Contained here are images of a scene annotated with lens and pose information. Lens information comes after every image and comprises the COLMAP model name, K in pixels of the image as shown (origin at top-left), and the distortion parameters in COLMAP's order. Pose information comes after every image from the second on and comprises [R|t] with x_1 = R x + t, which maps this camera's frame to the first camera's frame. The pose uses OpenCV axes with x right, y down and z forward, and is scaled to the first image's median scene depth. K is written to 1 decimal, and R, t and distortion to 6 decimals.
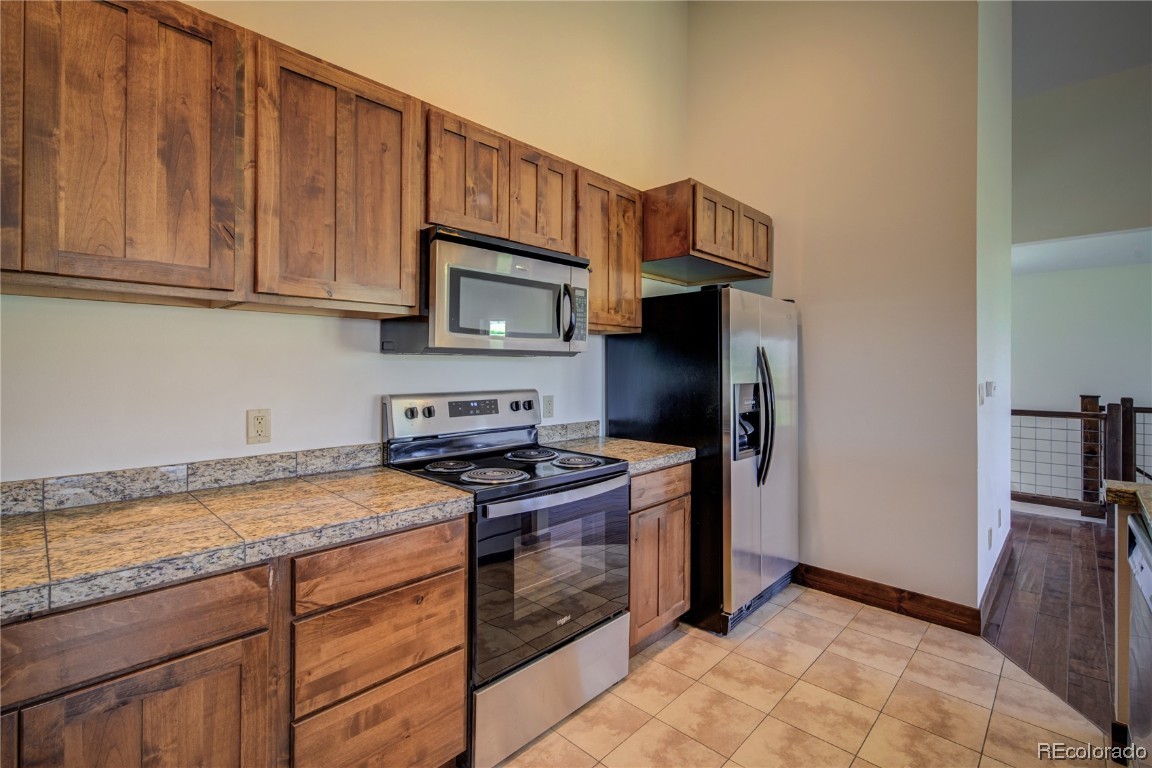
lens RADIAL K [[510.4, 0, 578.2], [0, 510.4, 367.3], [0, 0, 1]] dist [-0.000330, -0.000557]
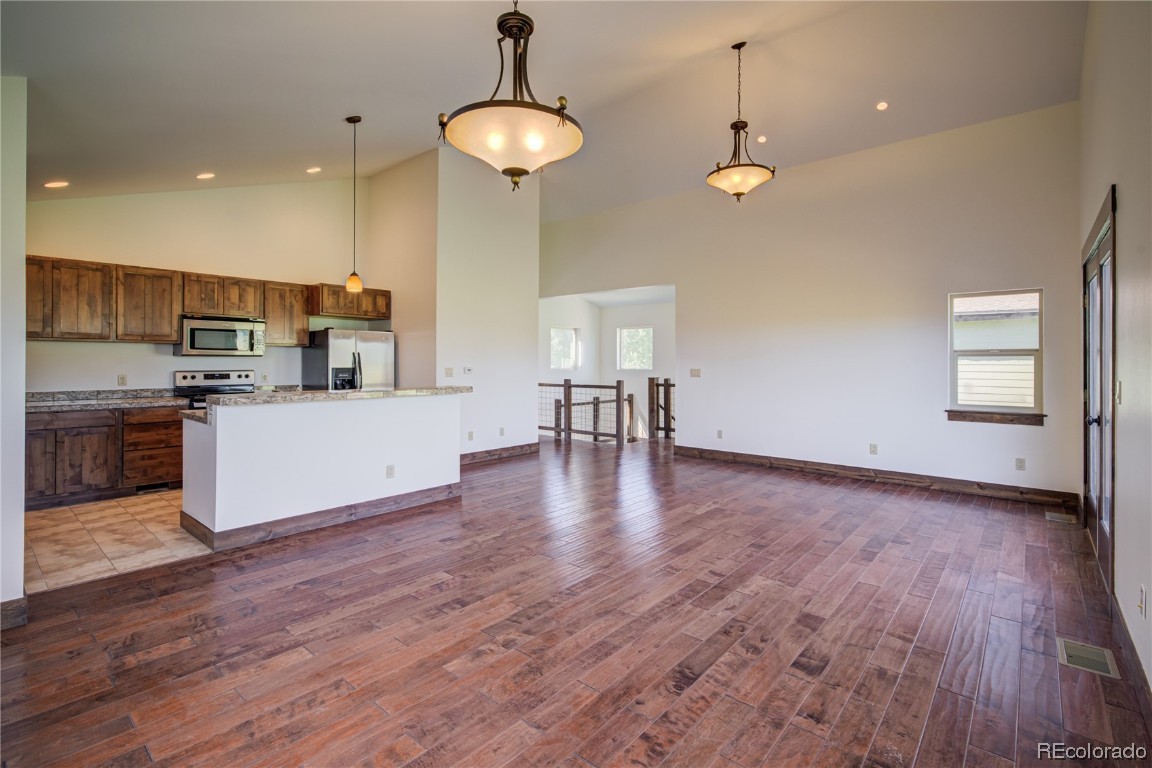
lens RADIAL K [[521.9, 0, 579.7], [0, 521.9, 363.4], [0, 0, 1]] dist [0.000955, 0.000312]
pose [[0.998521, 0.003793, 0.054227, 1.867904], [-0.004138, 0.999972, 0.006250, -0.014648], [-0.054201, -0.006465, 0.998509, -2.189393]]
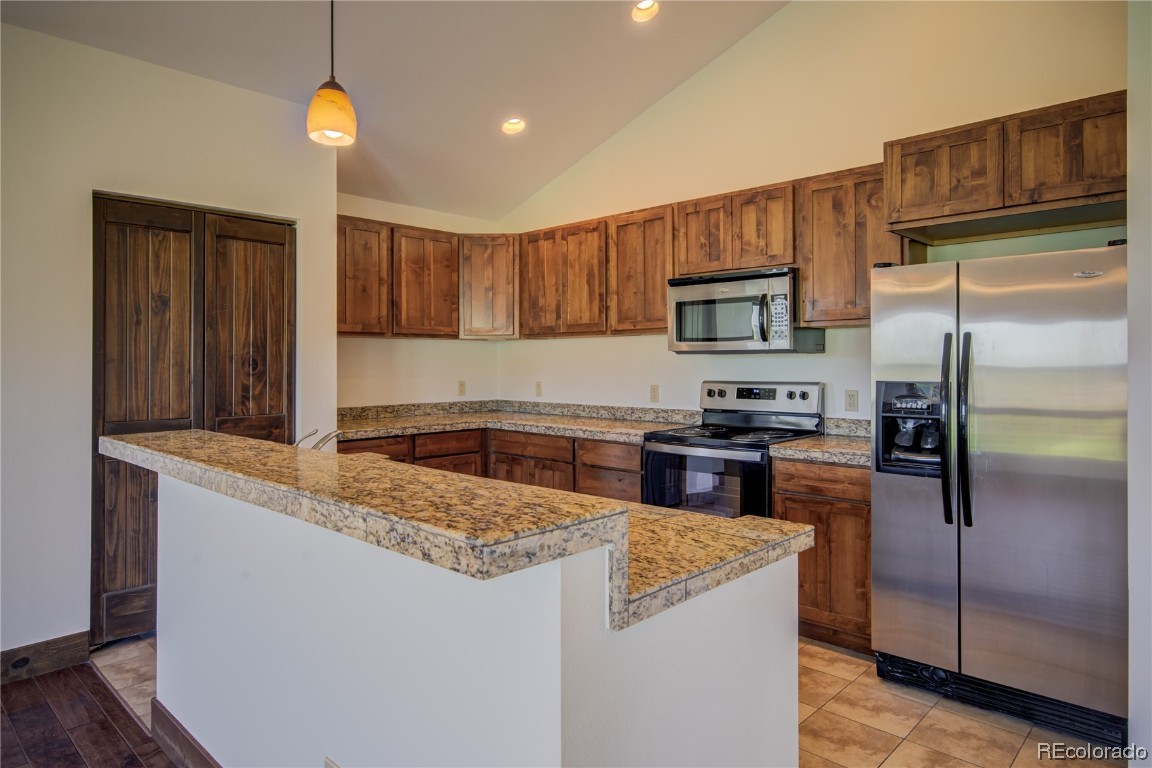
lens RADIAL K [[697.2, 0, 581.6], [0, 697.2, 357.5], [0, 0, 1]] dist [-0.001353, -0.000278]
pose [[0.013603, -0.007151, -0.999882, 1.970158], [0.006837, 0.999952, -0.007059, -0.004650], [0.999884, -0.006740, 0.013651, 0.663195]]
